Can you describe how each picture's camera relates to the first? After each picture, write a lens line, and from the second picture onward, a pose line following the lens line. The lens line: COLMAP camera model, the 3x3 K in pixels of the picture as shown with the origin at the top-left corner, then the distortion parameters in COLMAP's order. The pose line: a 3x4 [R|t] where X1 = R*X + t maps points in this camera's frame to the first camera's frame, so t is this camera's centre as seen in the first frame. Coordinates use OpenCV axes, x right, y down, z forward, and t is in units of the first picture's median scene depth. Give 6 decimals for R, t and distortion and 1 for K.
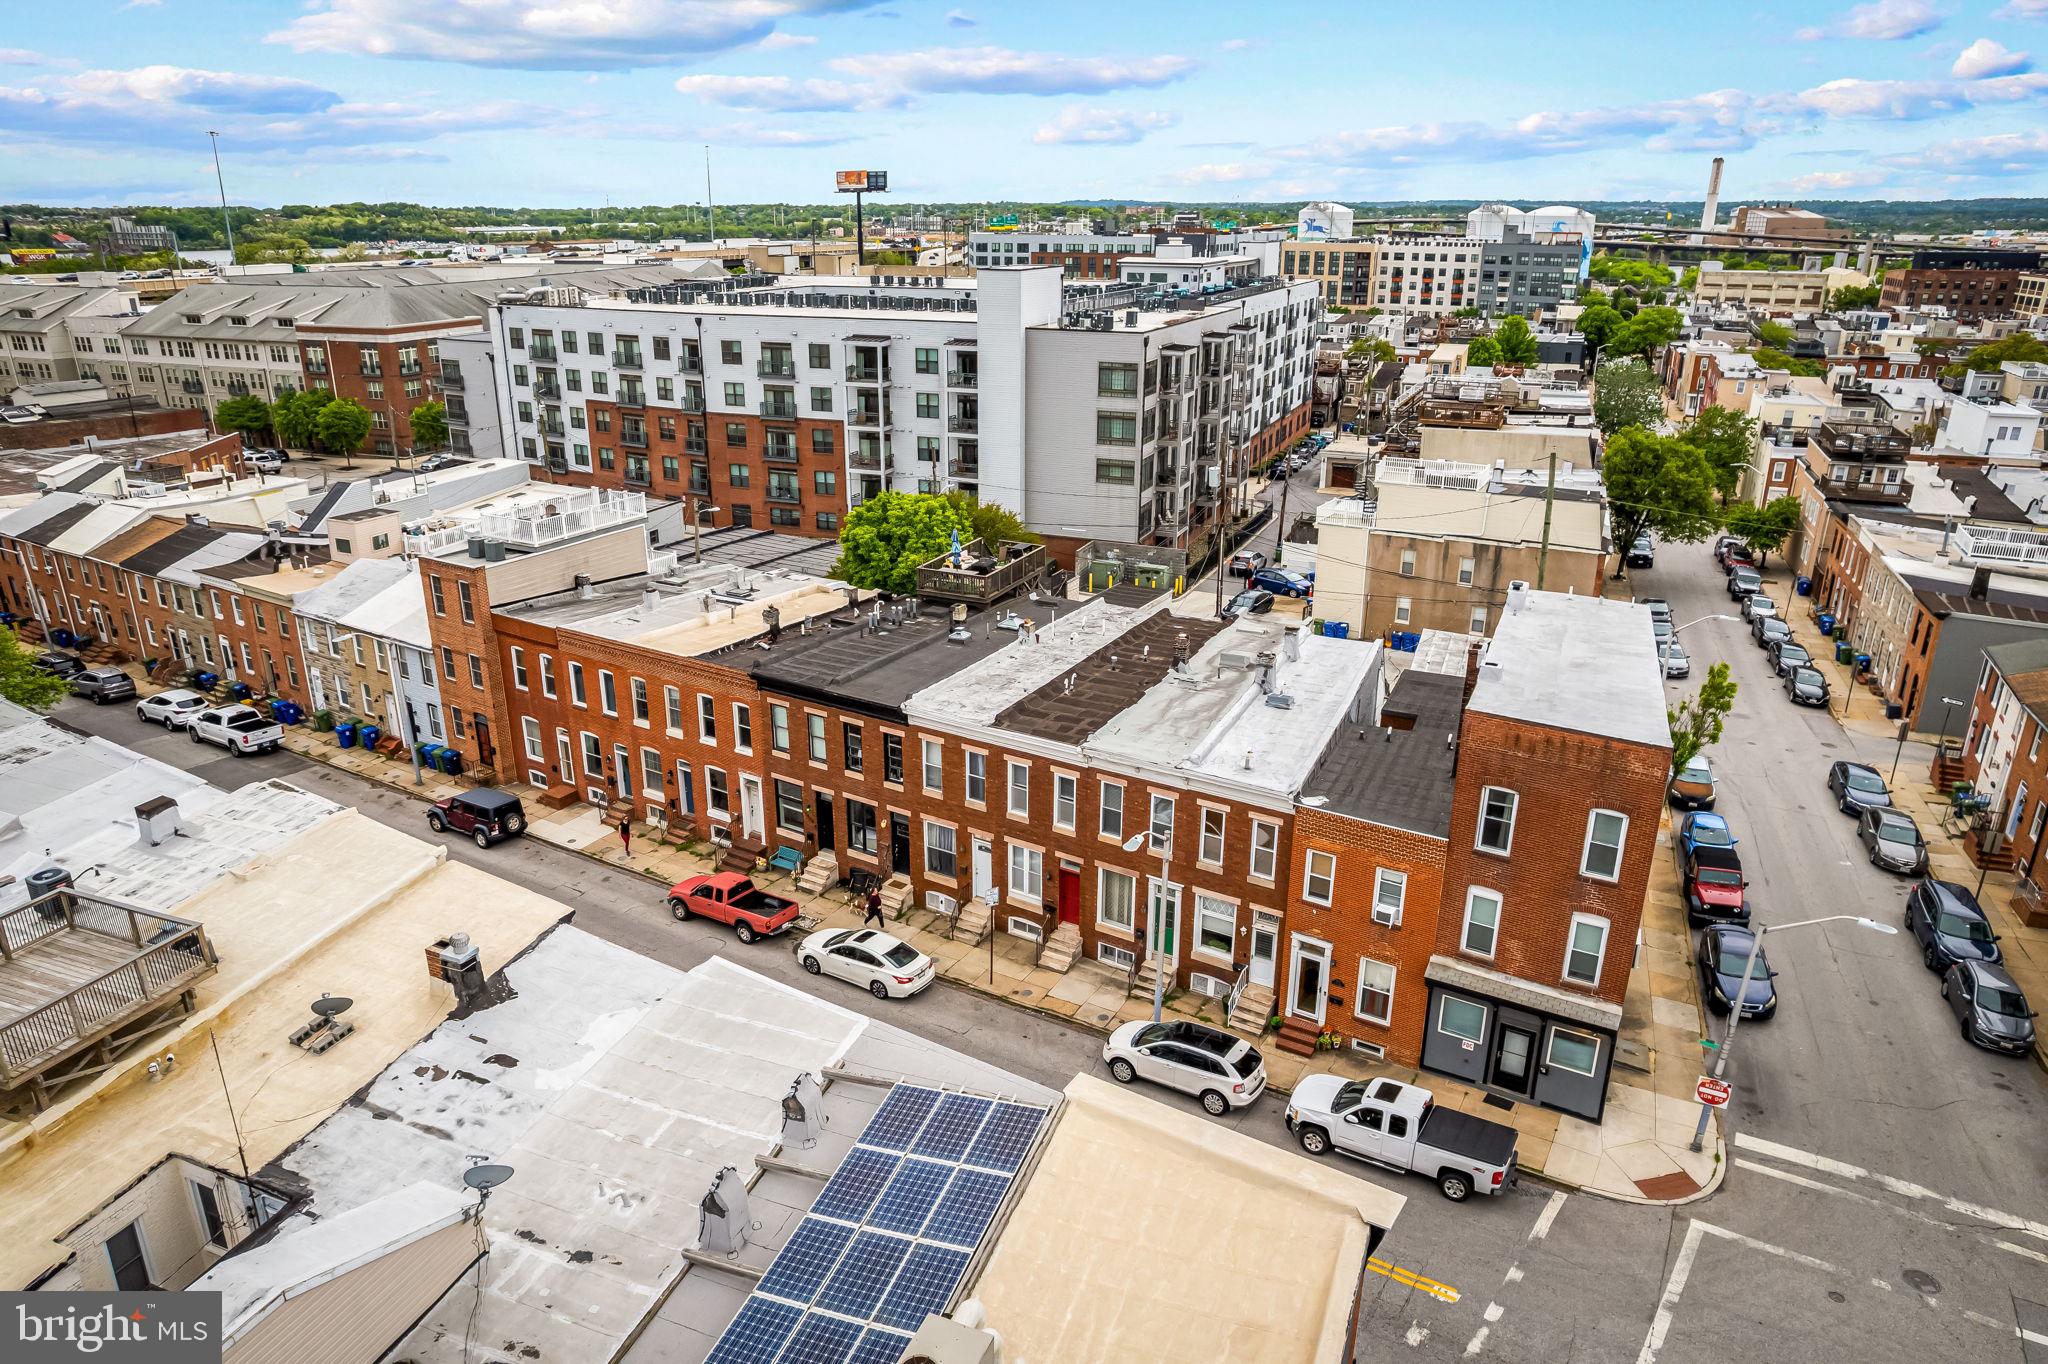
lens RADIAL K [[1312.3, 0, 1016.9], [0, 1312.3, 685.8], [0, 0, 1]] dist [-0.074350, 0.060635]
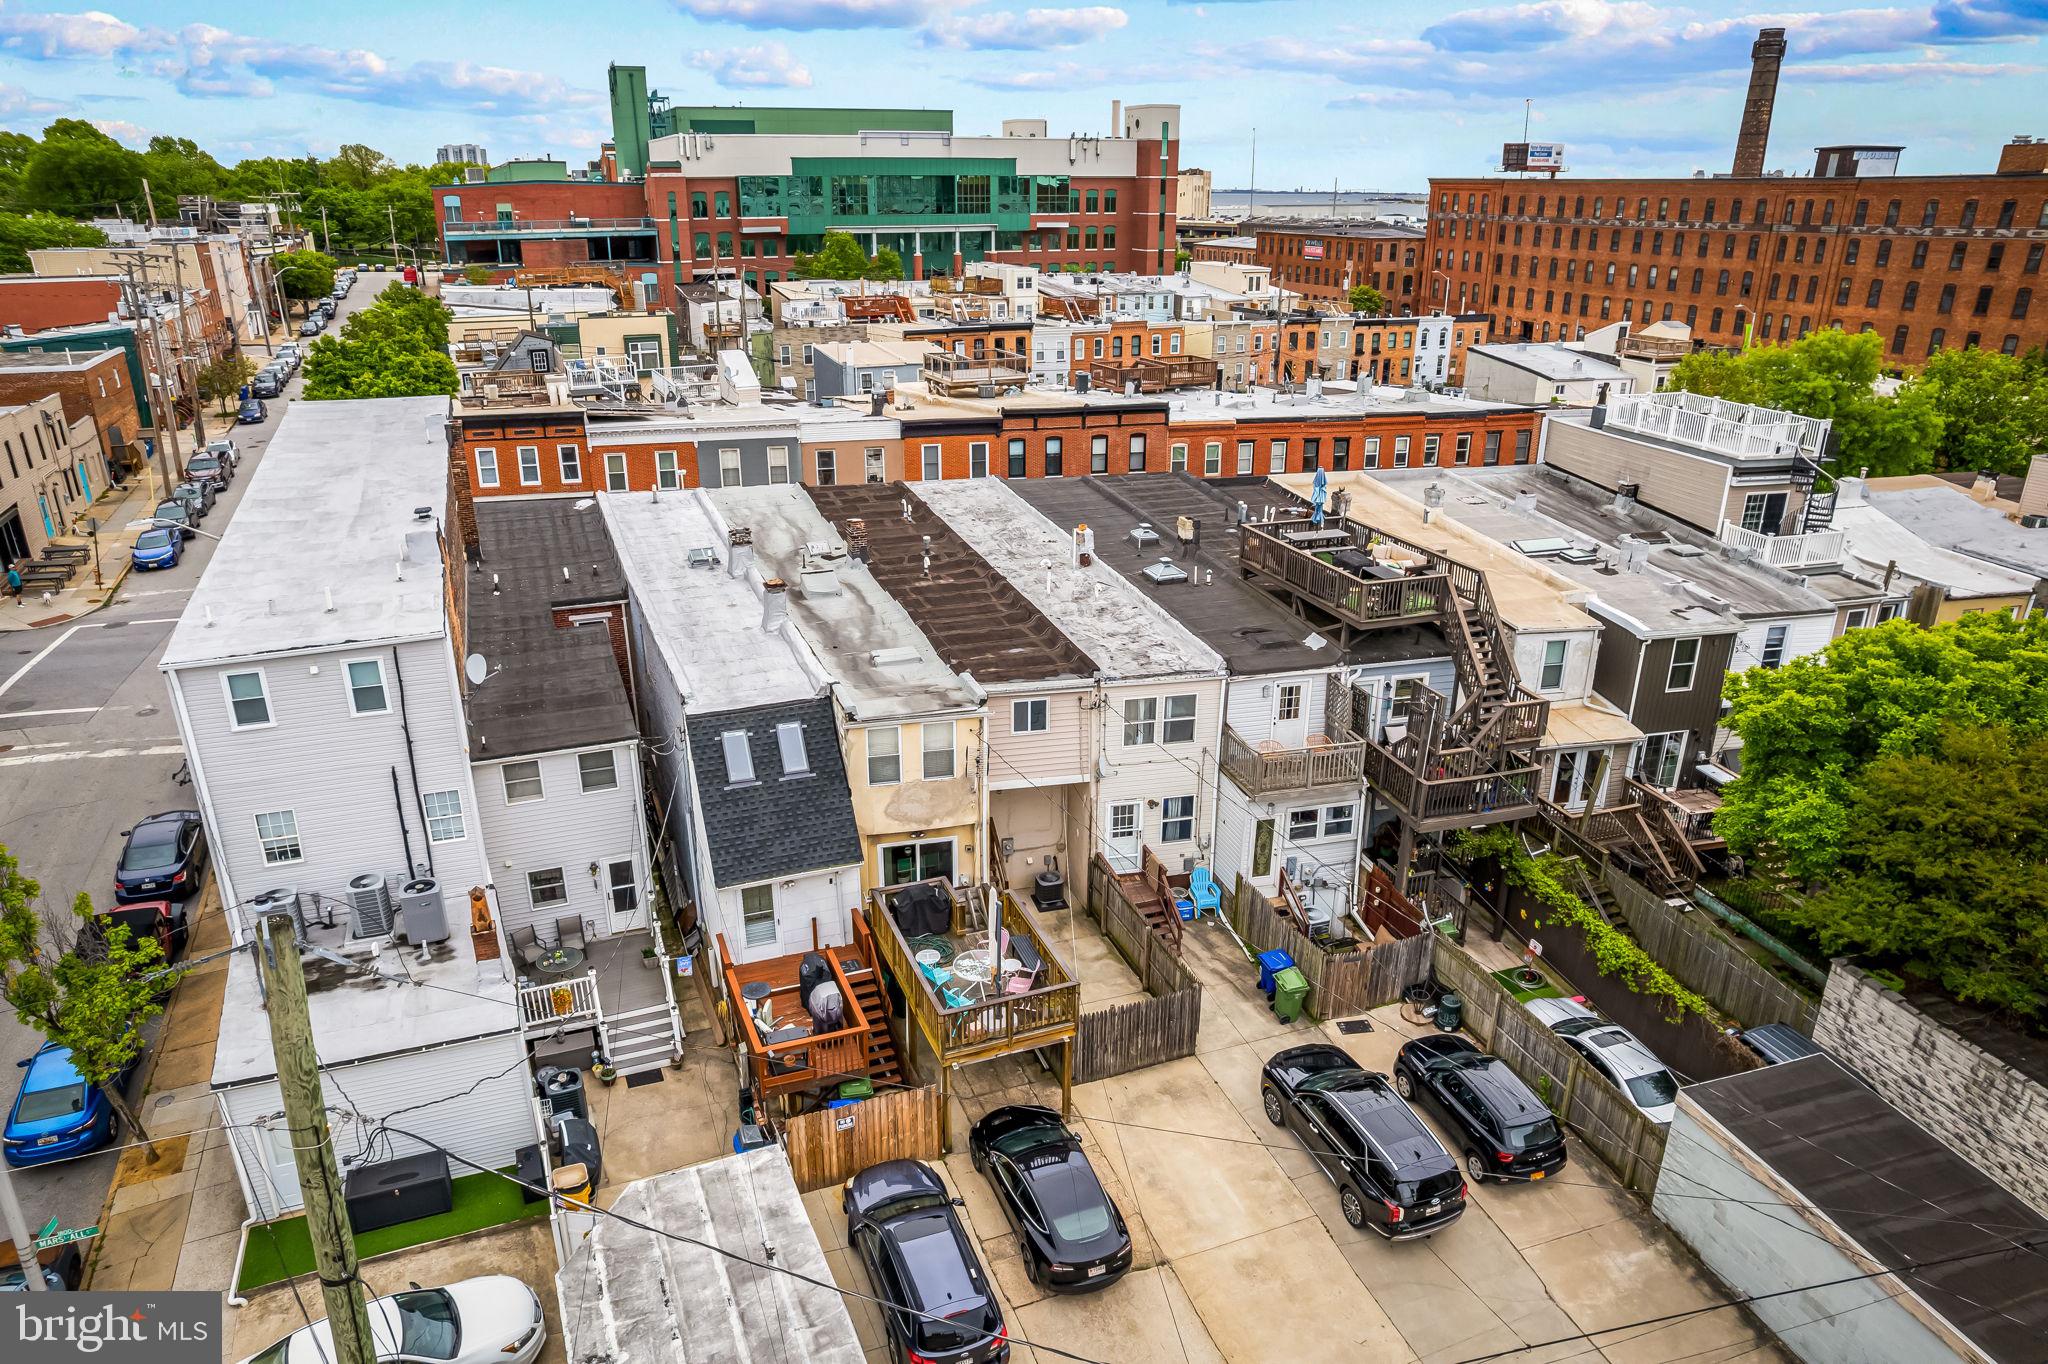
lens RADIAL K [[1312.3, 0, 1019.5], [0, 1312.3, 685.7], [0, 0, 1]] dist [-0.074350, 0.060635]
pose [[-0.709383, 0.251479, -0.658433, 0.461448], [-0.241844, 0.790619, 0.562524, -0.326412], [0.662032, 0.558283, -0.500033, 1.164099]]
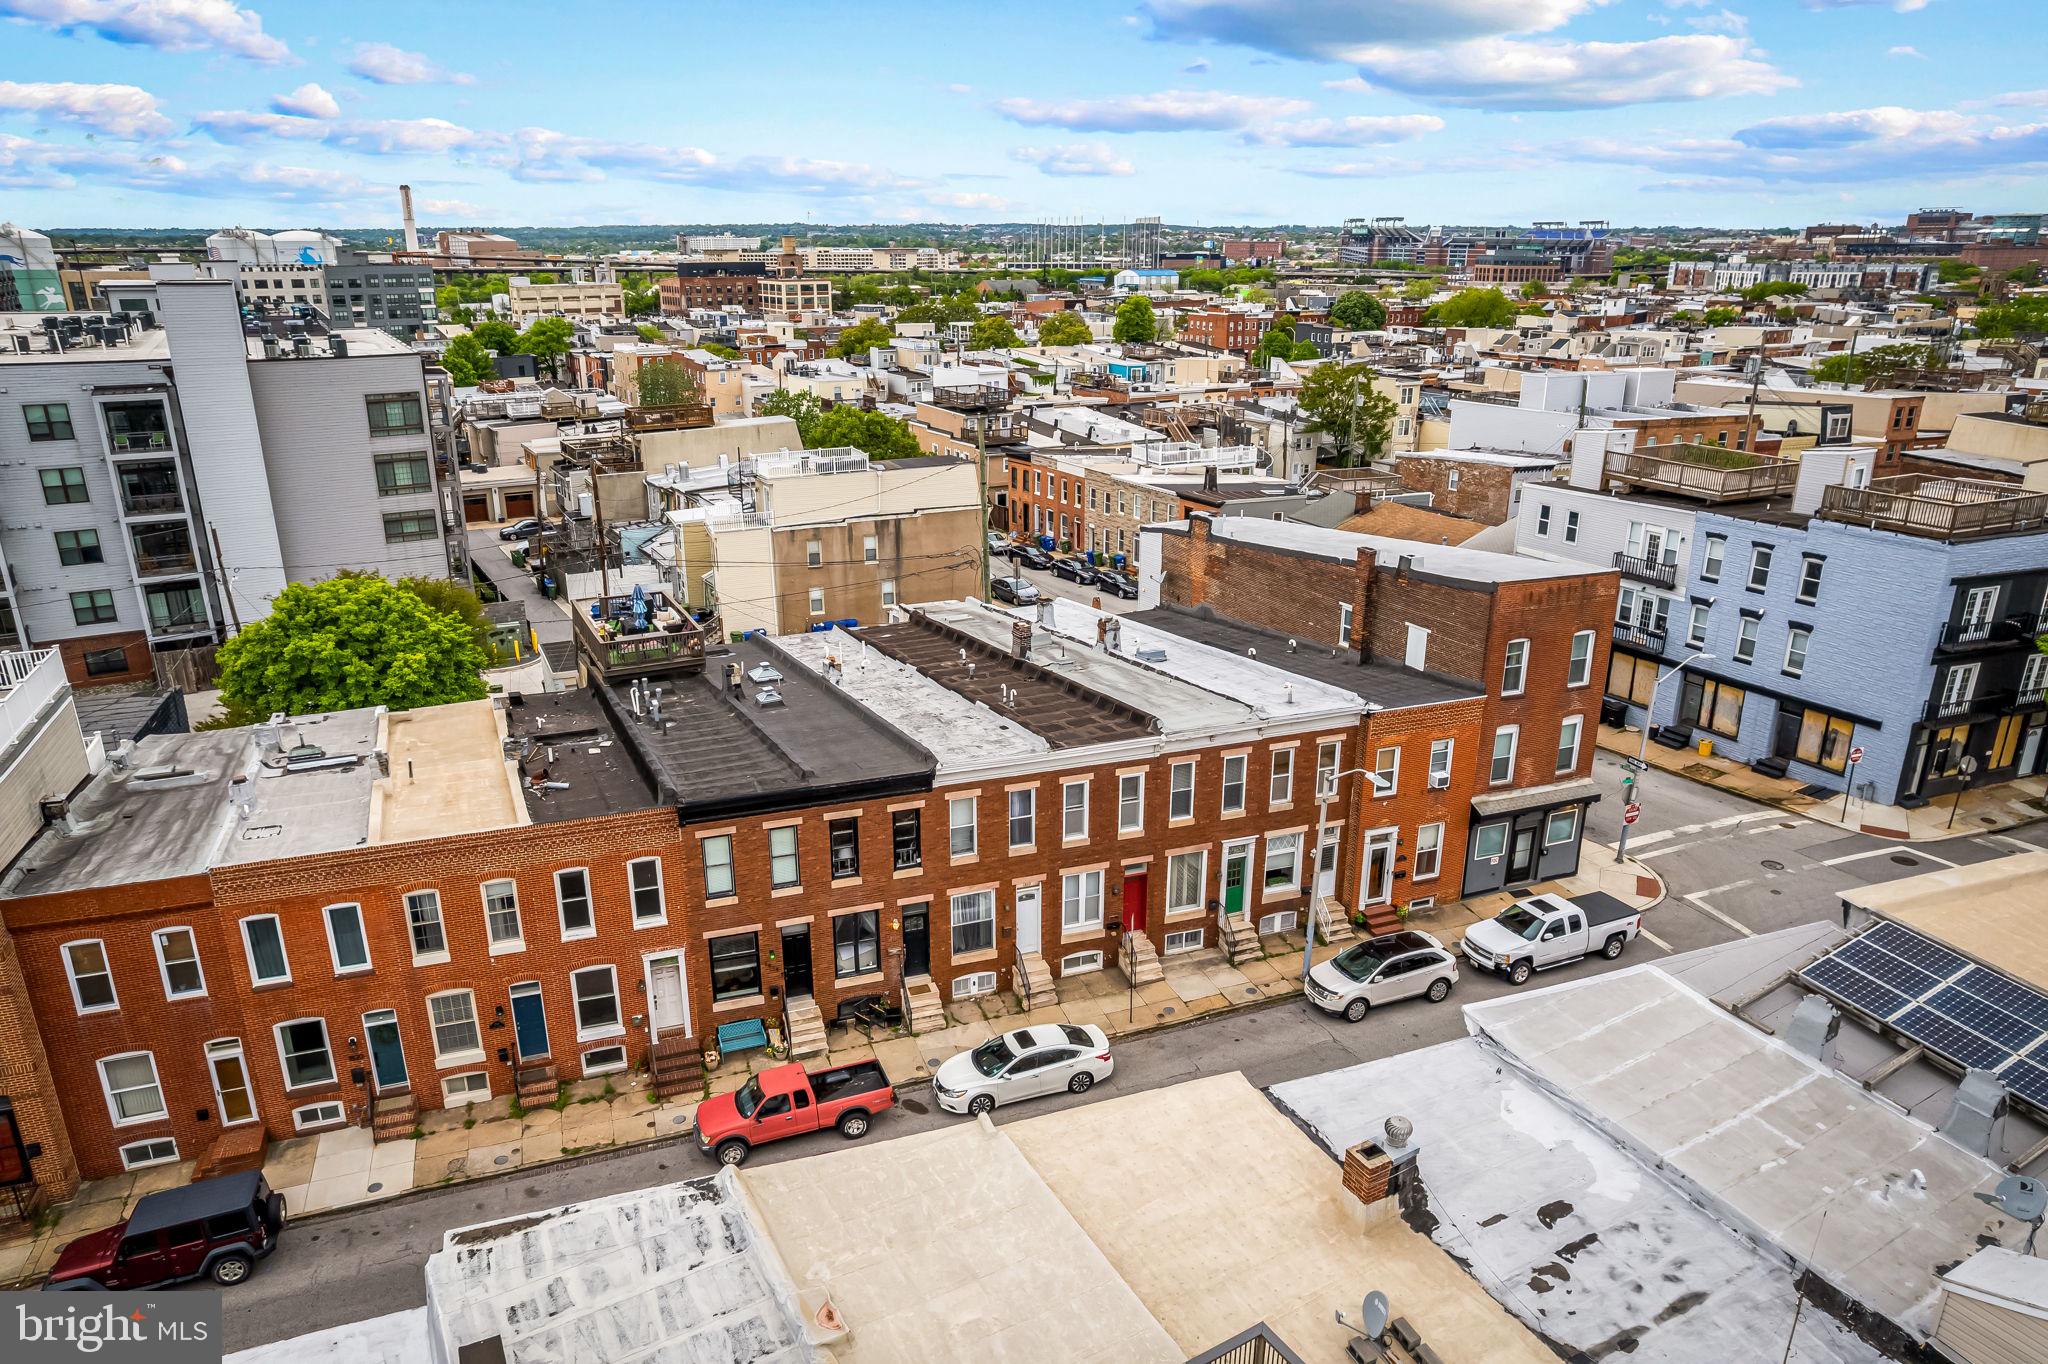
lens RADIAL K [[1312.3, 0, 1016.2], [0, 1312.3, 693.2], [0, 0, 1]] dist [-0.074350, 0.060635]
pose [[0.616507, -0.259129, 0.743486, -0.458761], [0.269731, 0.956659, 0.109764, -0.073529], [-0.739706, 0.132871, 0.659682, 0.294307]]
